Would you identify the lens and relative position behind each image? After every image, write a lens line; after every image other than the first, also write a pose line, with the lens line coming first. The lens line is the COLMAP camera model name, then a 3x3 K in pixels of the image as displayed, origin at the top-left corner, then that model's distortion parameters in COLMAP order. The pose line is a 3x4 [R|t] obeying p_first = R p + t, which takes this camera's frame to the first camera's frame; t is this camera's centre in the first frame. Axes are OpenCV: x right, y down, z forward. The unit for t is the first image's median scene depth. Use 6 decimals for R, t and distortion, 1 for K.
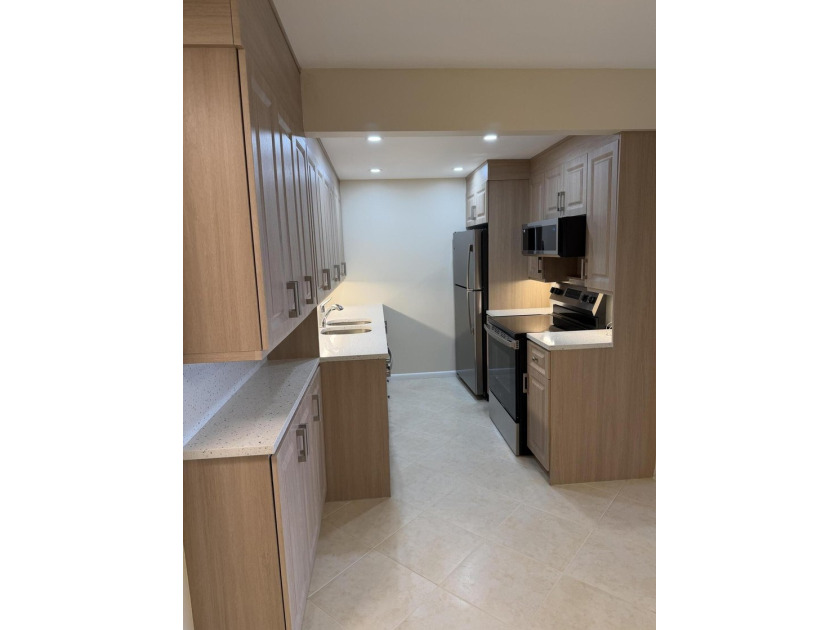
lens RADIAL K [[448.2, 0, 417.0], [0, 448.2, 316.4], [0, 0, 1]] dist [0.078988, -0.114663]
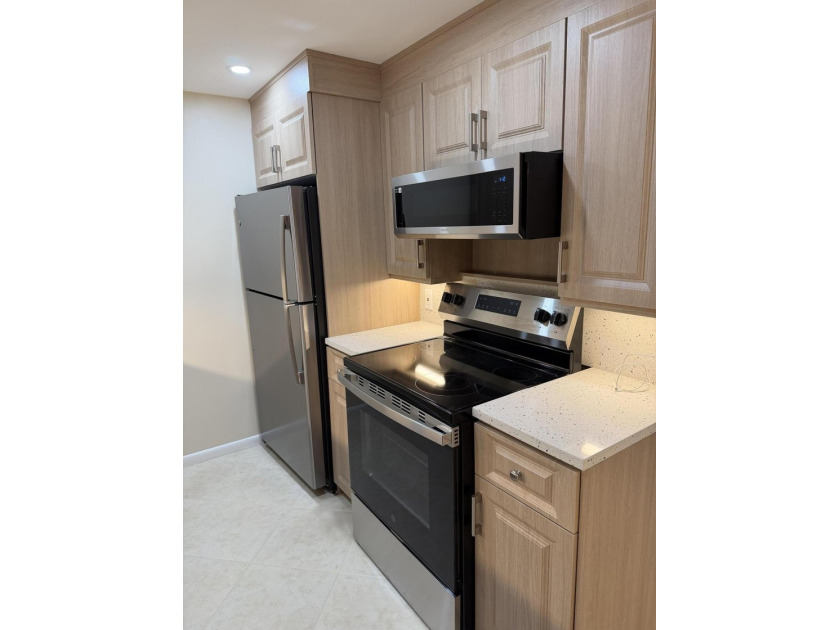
lens RADIAL K [[448.2, 0, 417.0], [0, 448.2, 316.4], [0, 0, 1]] dist [0.078988, -0.114663]
pose [[0.868389, -0.088478, 0.487927, -0.013693], [0.072026, 0.996024, 0.052424, -0.063290], [-0.490625, -0.010381, 0.871309, 0.491118]]
